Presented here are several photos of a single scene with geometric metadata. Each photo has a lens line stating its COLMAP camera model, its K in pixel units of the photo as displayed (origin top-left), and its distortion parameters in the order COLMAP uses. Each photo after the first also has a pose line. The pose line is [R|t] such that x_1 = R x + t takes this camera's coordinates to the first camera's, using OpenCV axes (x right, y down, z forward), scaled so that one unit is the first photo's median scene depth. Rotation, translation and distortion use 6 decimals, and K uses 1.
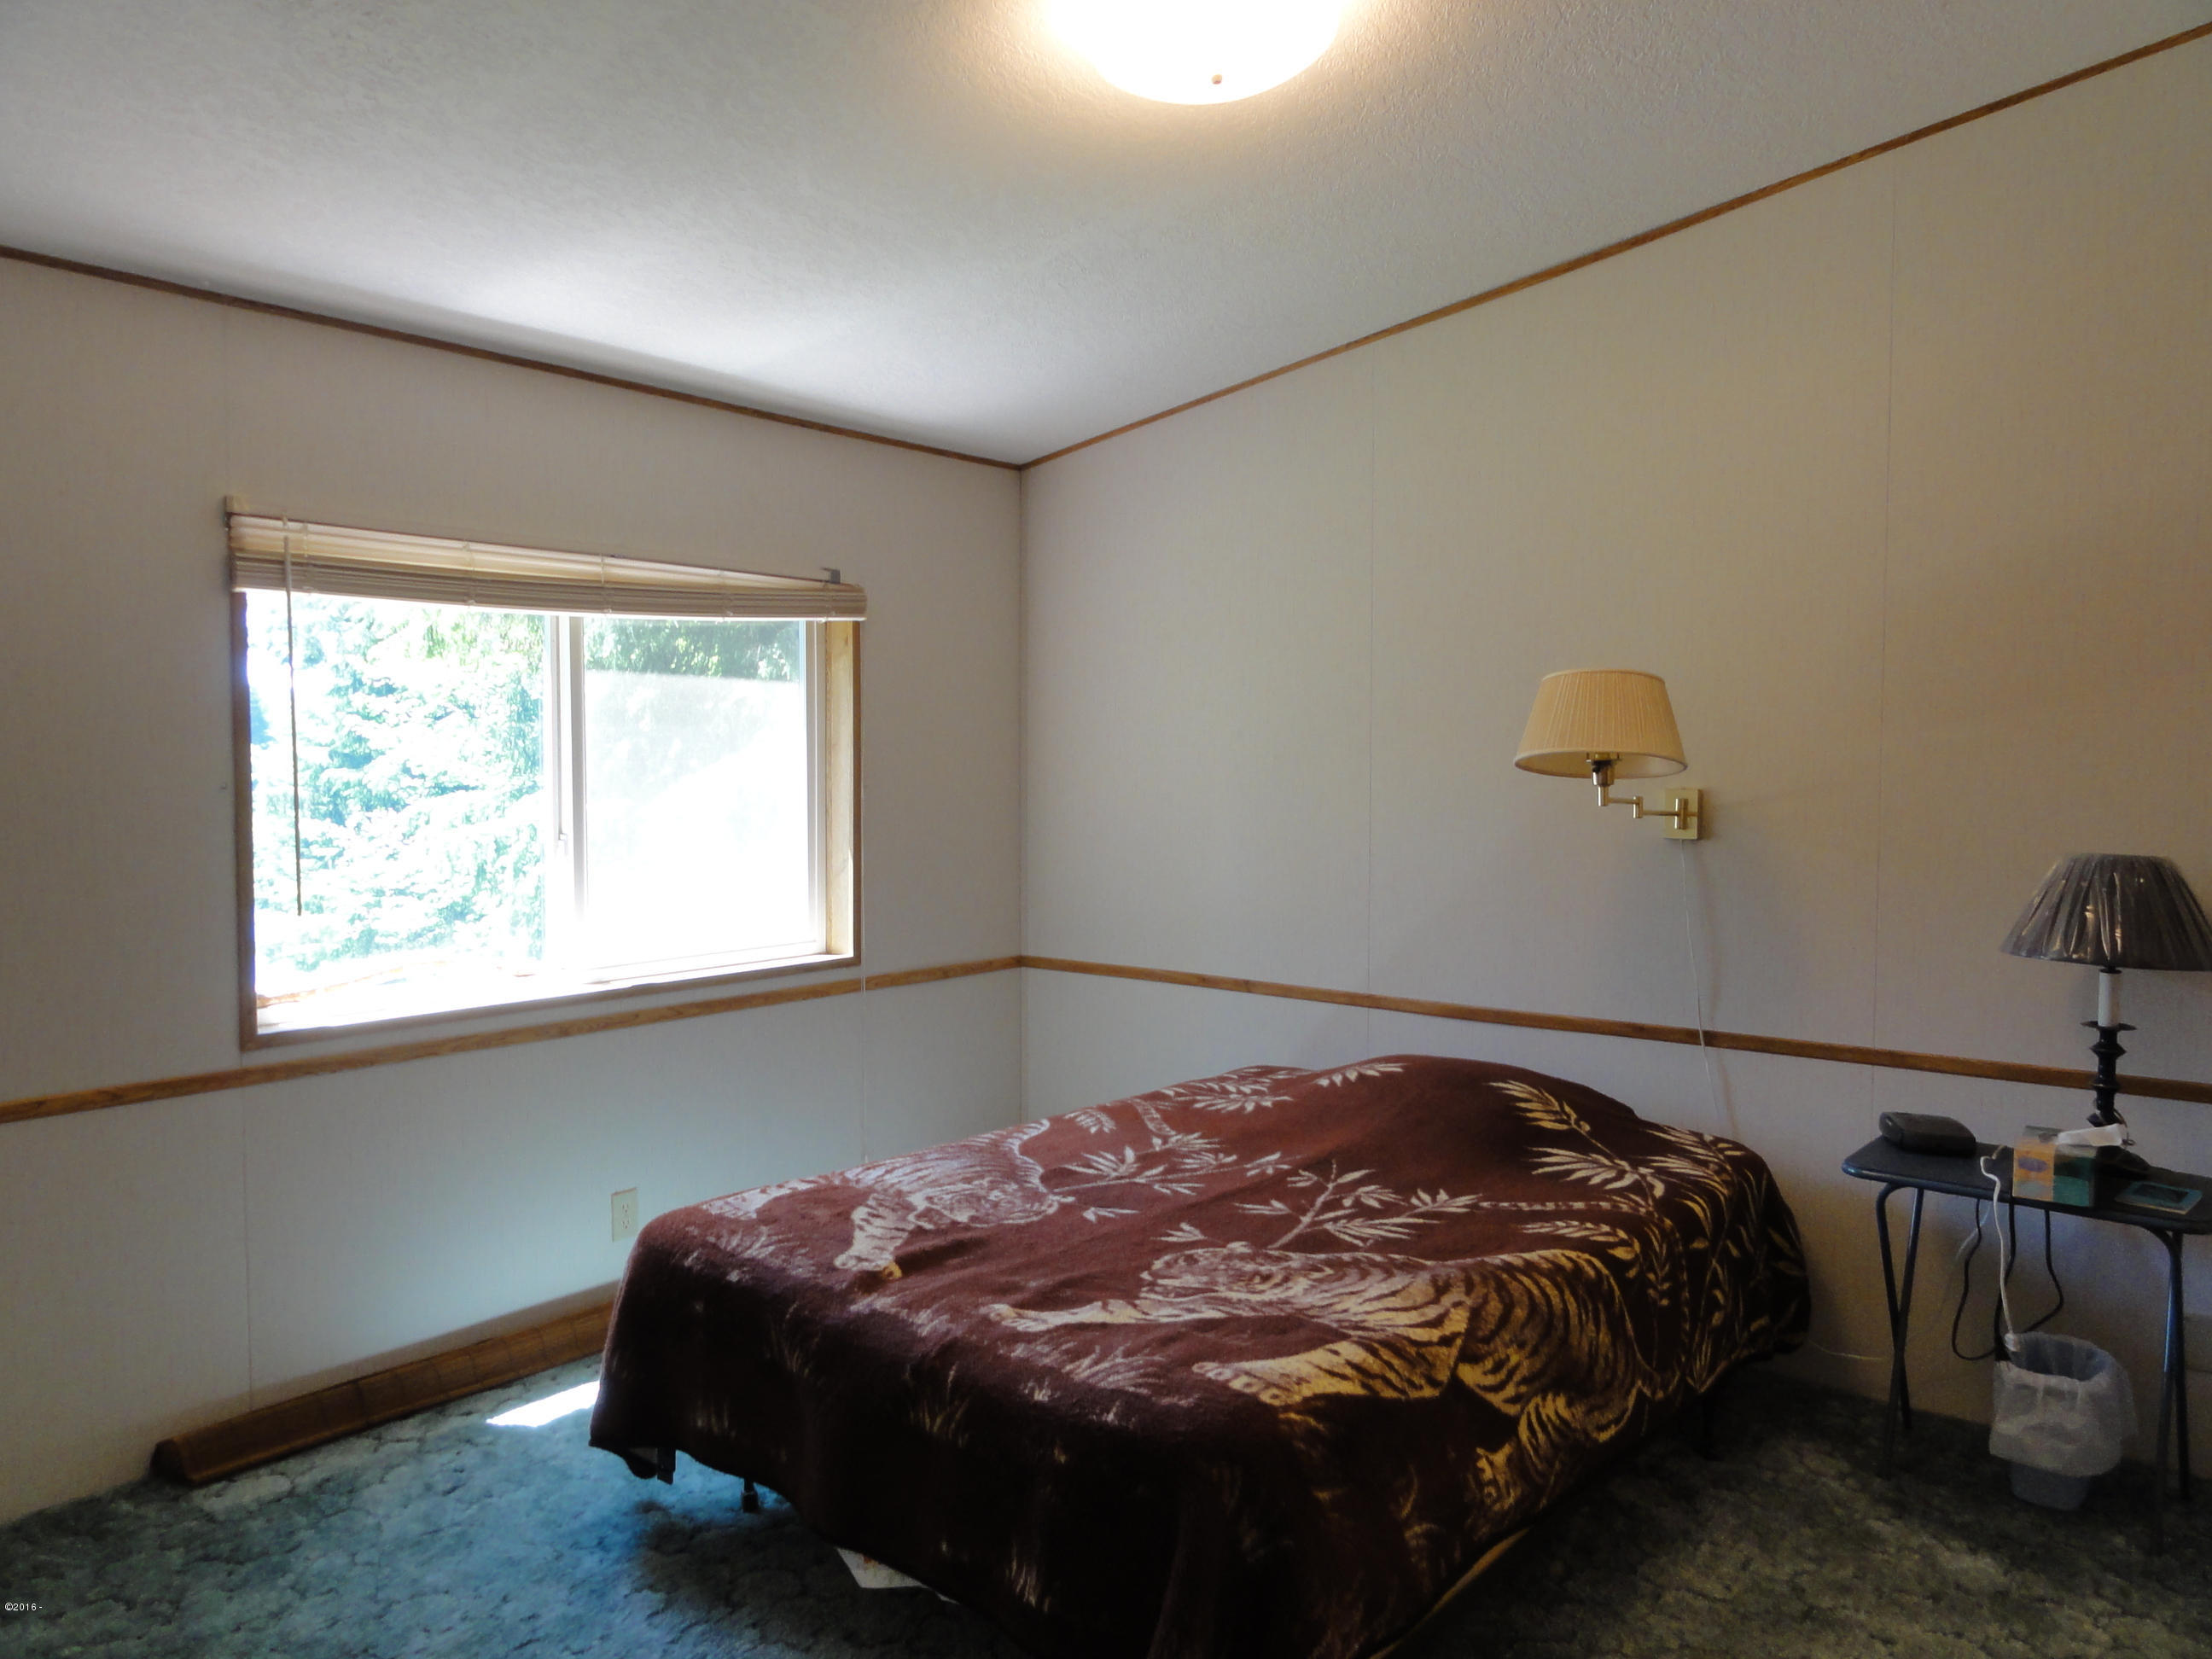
lens RADIAL K [[1562.3, 0, 1110.2], [0, 1562.3, 812.5], [0, 0, 1]] dist [0.000019, -0.001907]
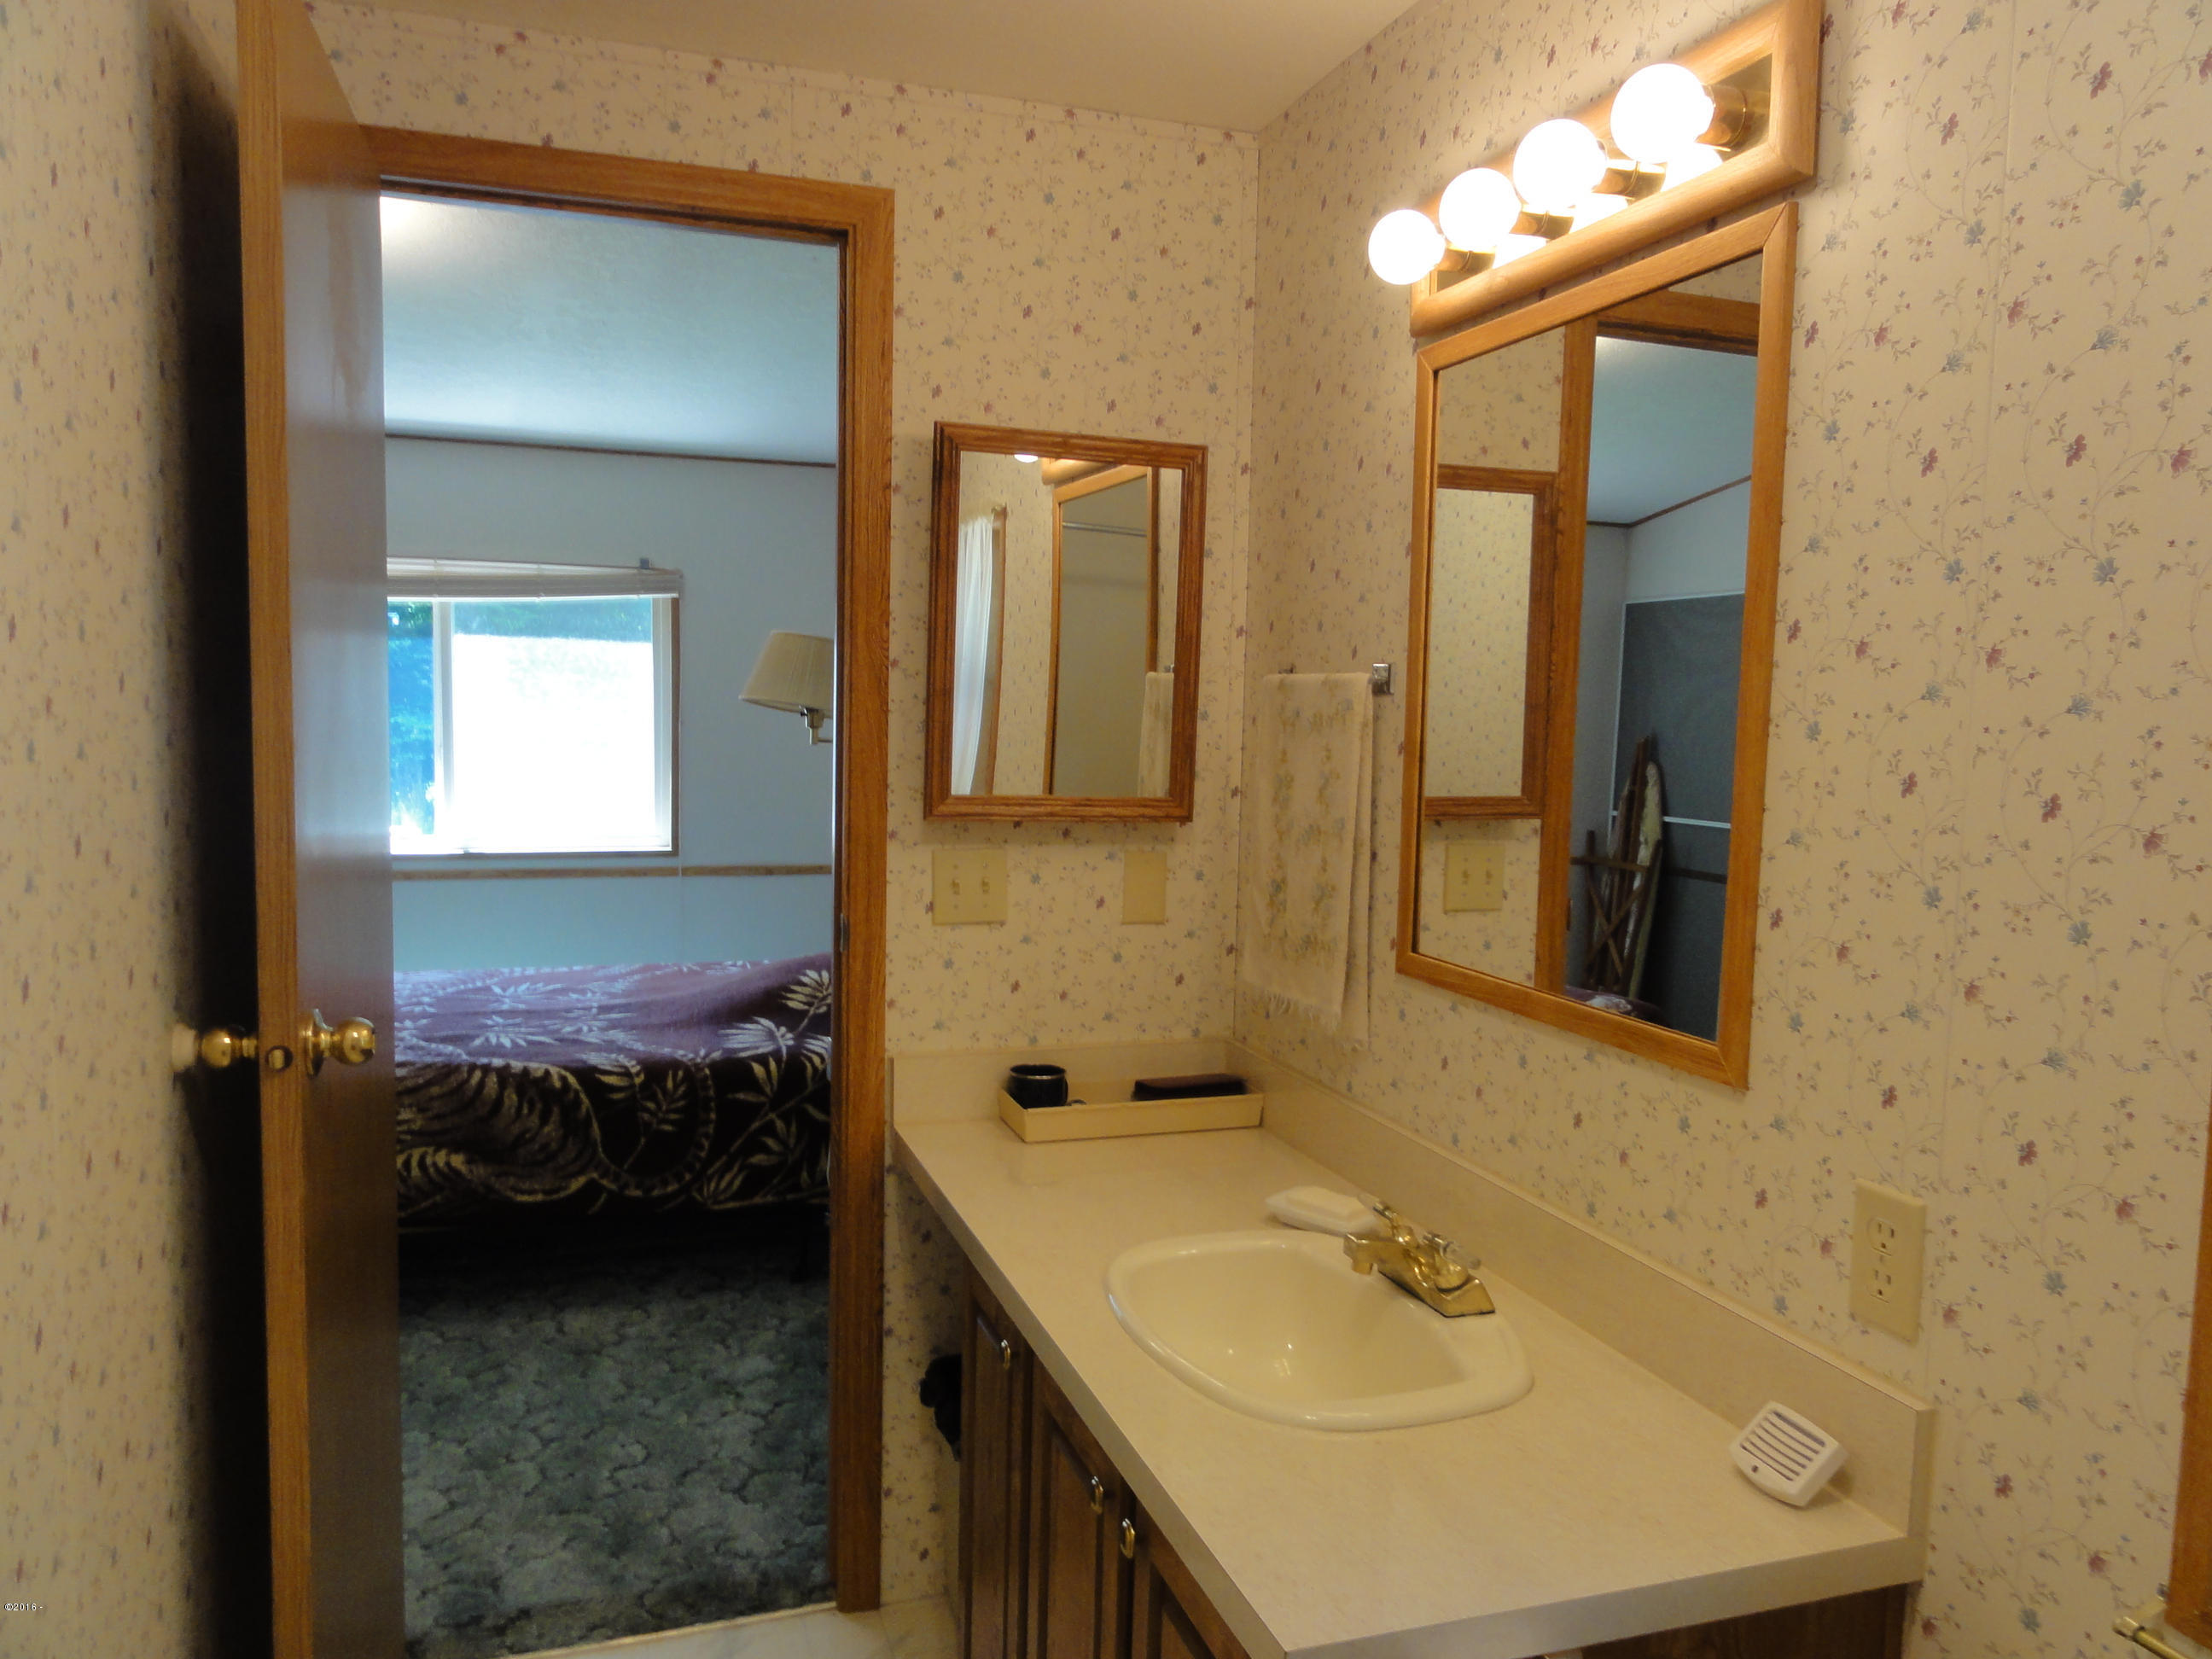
lens RADIAL K [[1562.3, 0, 1096.4], [0, 1562.3, 836.9], [0, 0, 1]] dist [0.000019, -0.001907]
pose [[0.836482, 0.060576, -0.544636, 1.272445], [-0.036519, 0.997824, 0.054893, -0.007438], [0.546776, -0.026028, 0.836874, 0.122425]]
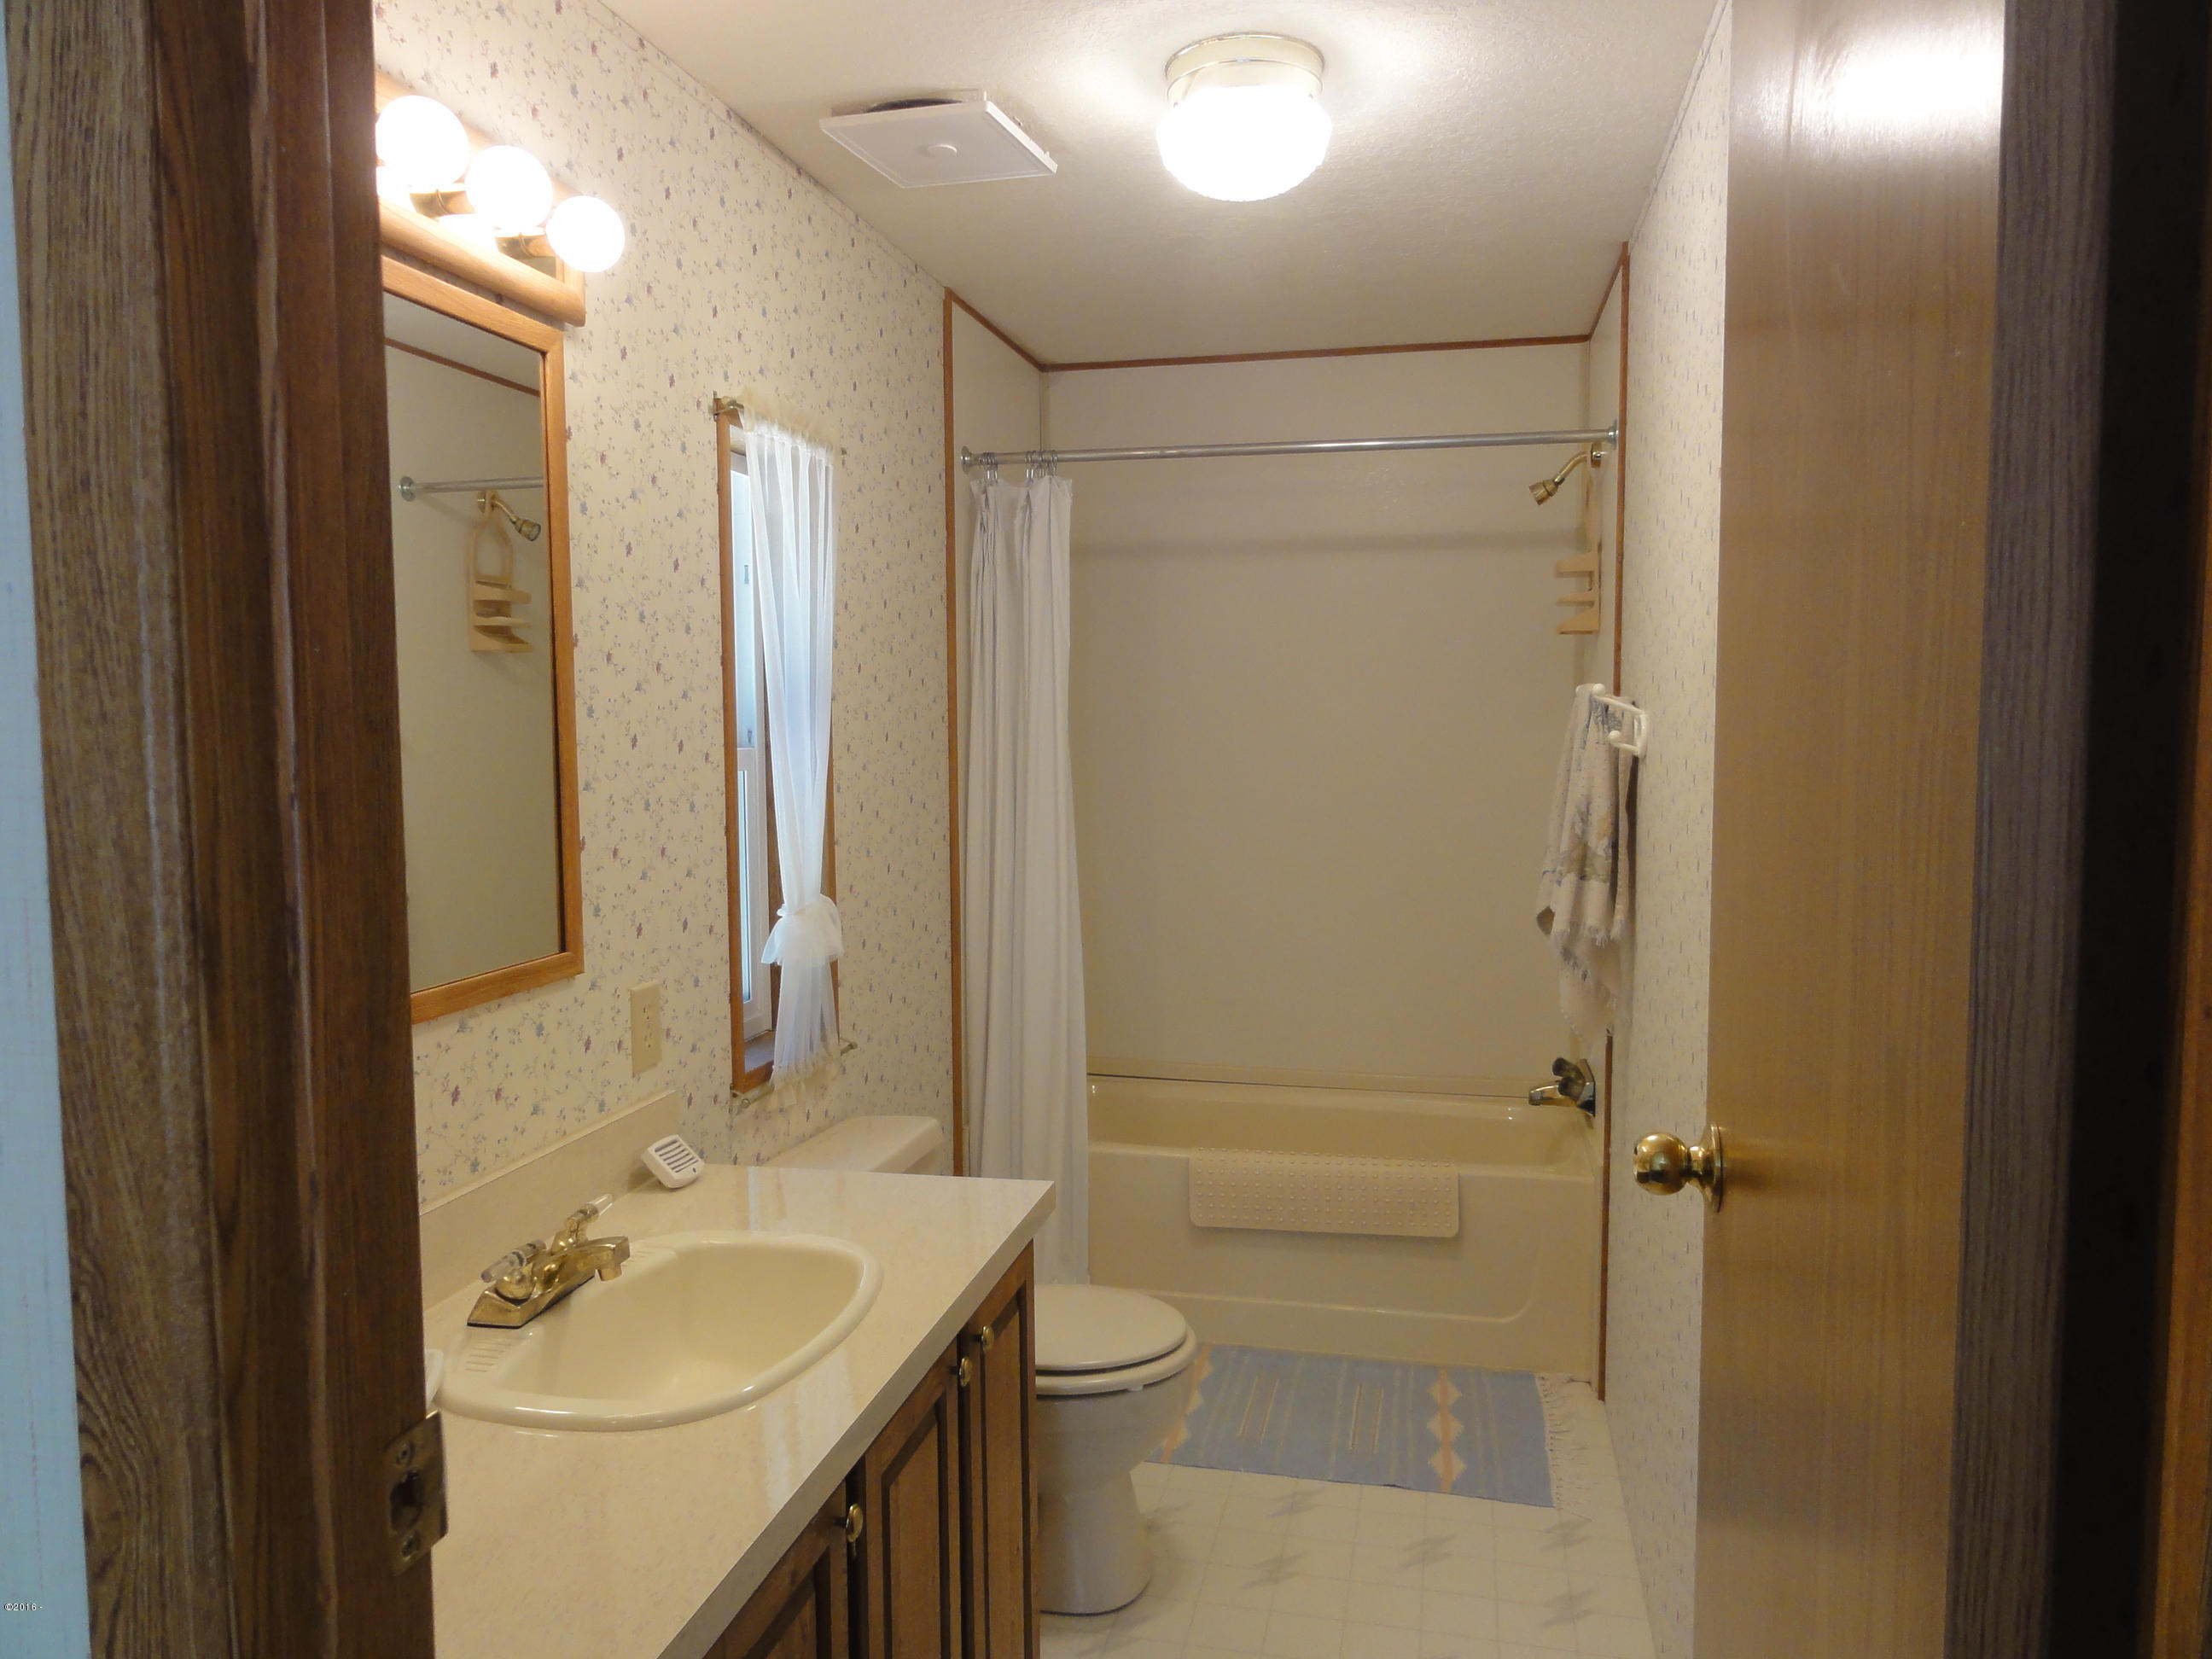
lens RADIAL K [[1562.3, 0, 1109.5], [0, 1562.3, 839.0], [0, 0, 1]] dist [0.000019, -0.001907]
pose [[-0.443563, -0.072298, 0.893323, 0.490531], [0.034264, 0.994644, 0.097511, -0.024049], [-0.895588, 0.073861, -0.438710, 0.721446]]
